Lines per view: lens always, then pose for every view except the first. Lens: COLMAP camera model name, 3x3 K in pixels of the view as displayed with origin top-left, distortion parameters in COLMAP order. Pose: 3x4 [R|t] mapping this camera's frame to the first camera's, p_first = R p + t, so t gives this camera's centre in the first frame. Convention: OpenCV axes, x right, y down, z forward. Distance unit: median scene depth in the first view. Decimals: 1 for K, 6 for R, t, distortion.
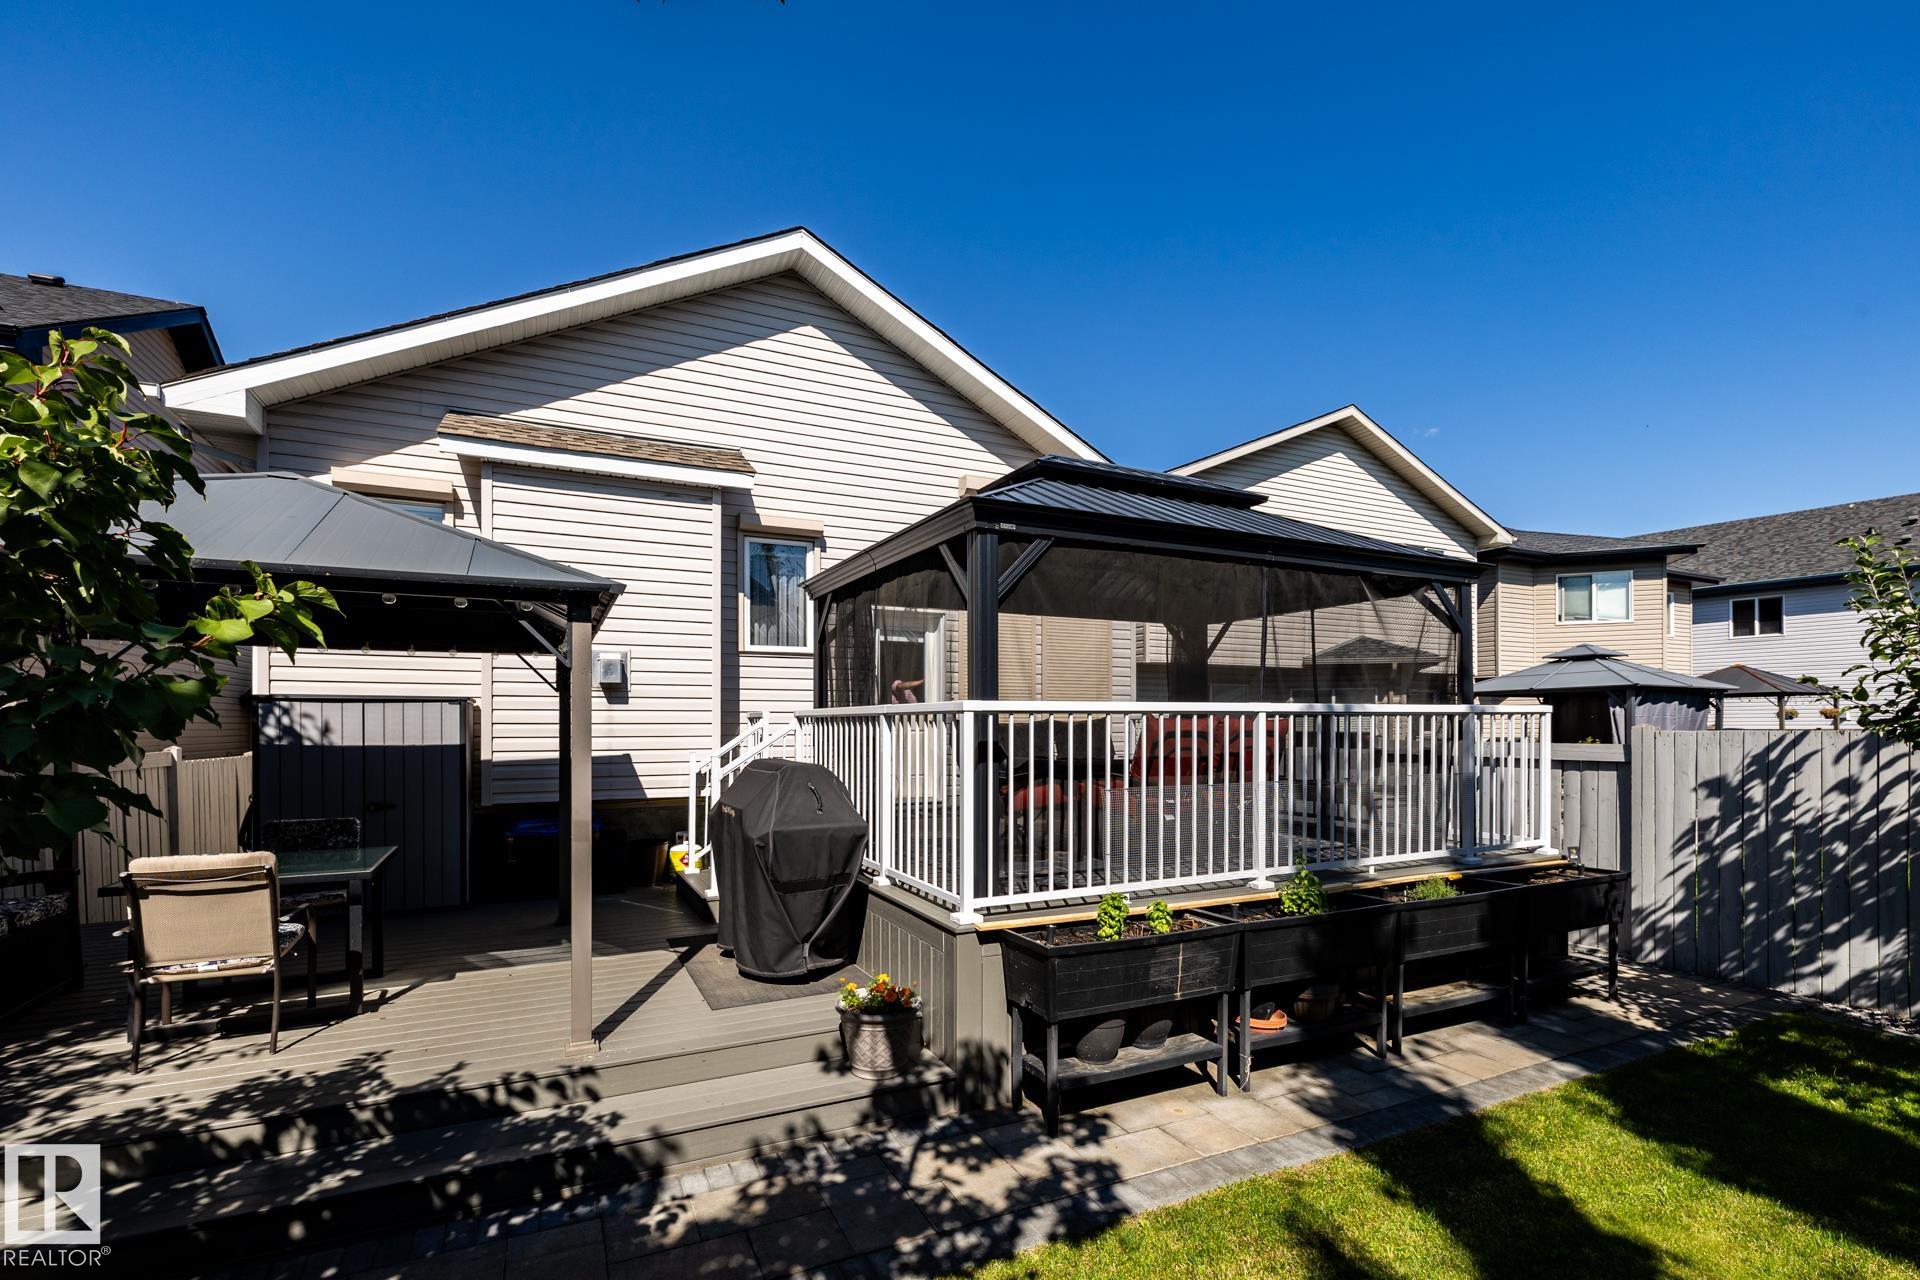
lens RADIAL K [[829.6, 0, 958.1], [0, 829.6, 734.2], [0, 0, 1]] dist [0.000598, -0.000198]
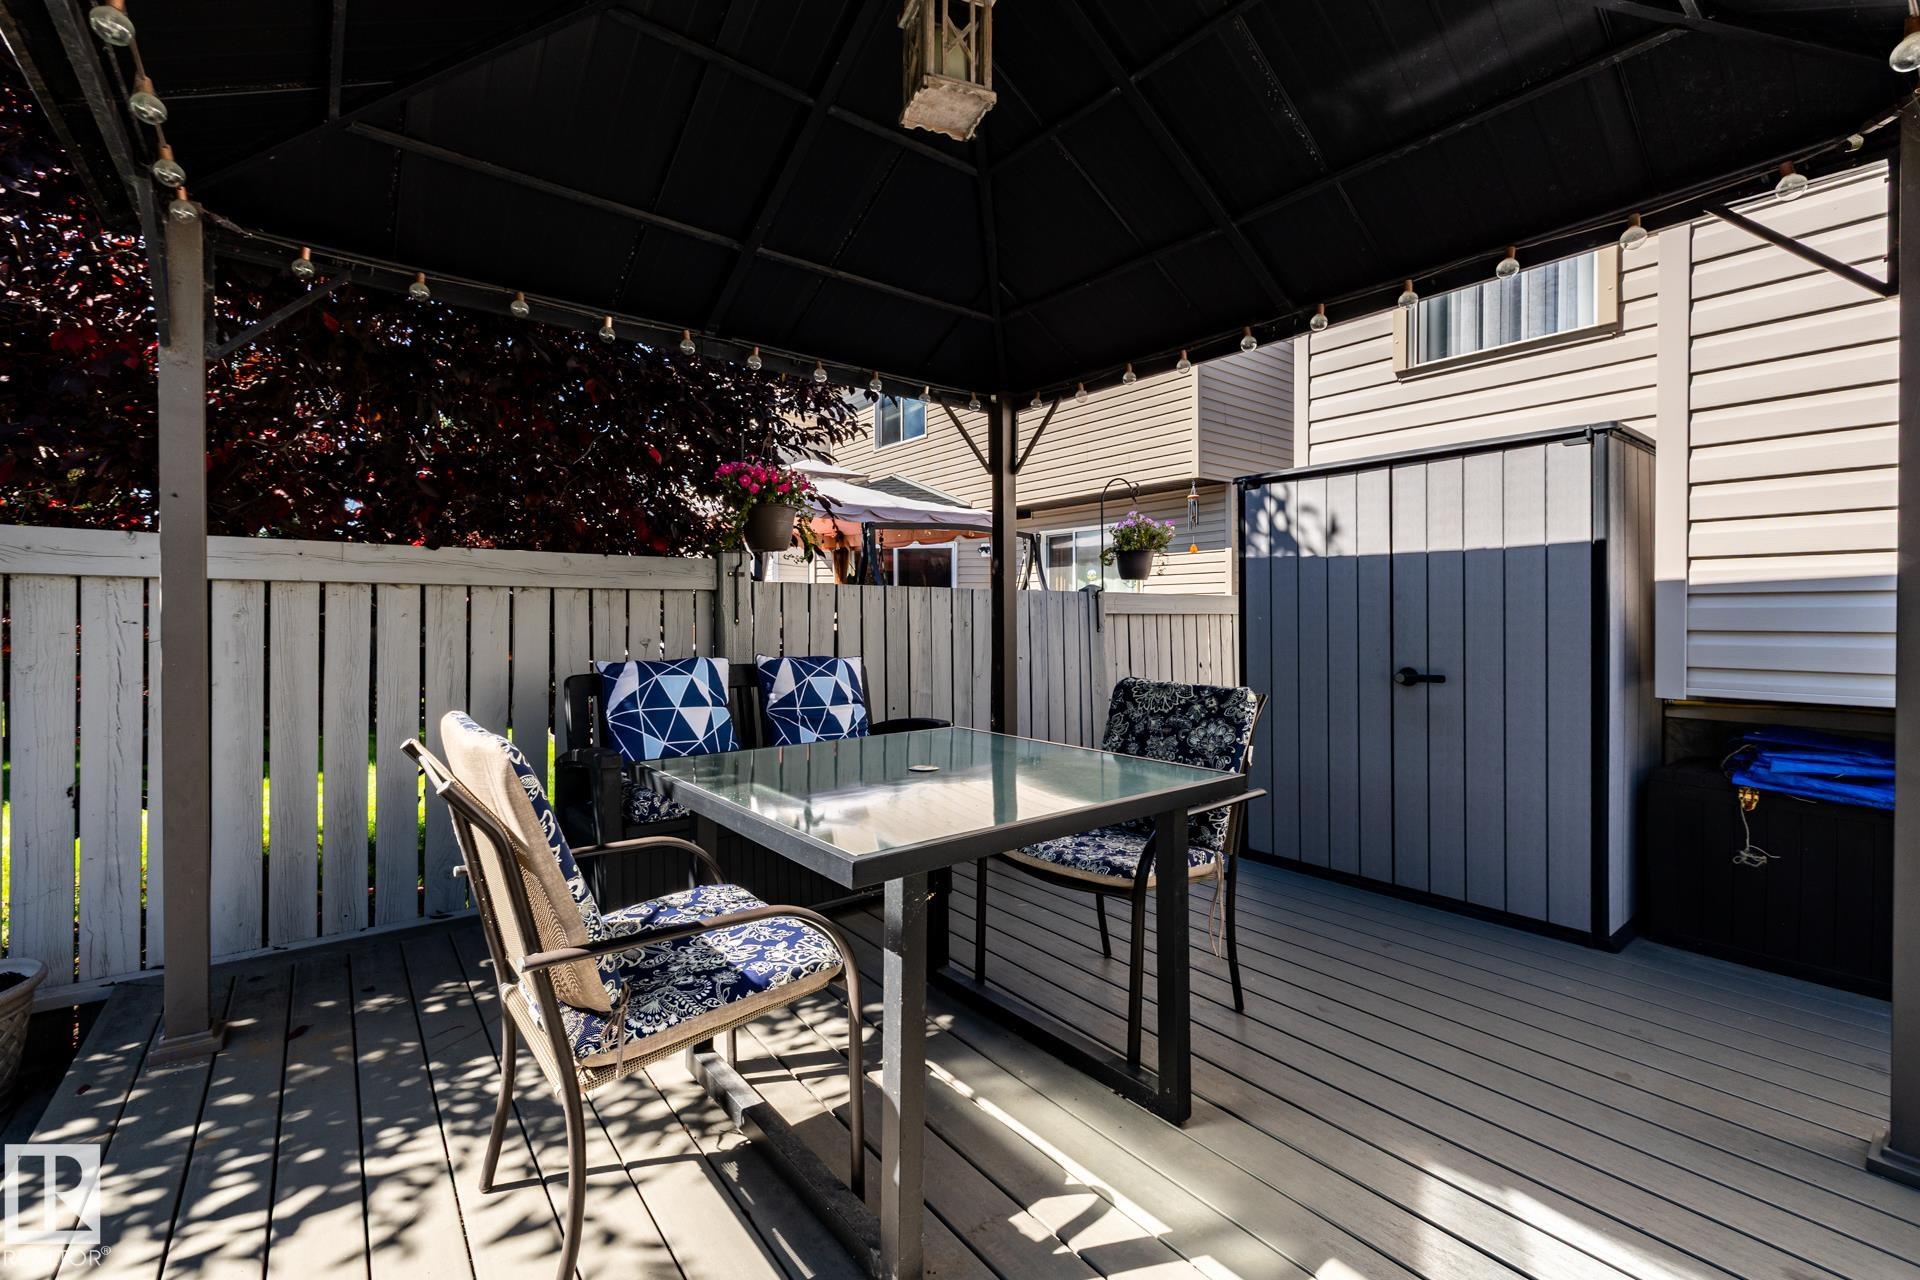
lens RADIAL K [[829.6, 0, 926.0], [0, 829.6, 622.5], [0, 0, 1]] dist [0.000598, -0.000198]
pose [[0.202490, 0.009188, -0.979241, -0.449375], [-0.007910, 0.999939, 0.007747, 0.086565], [0.979252, 0.006177, 0.202551, 1.009082]]
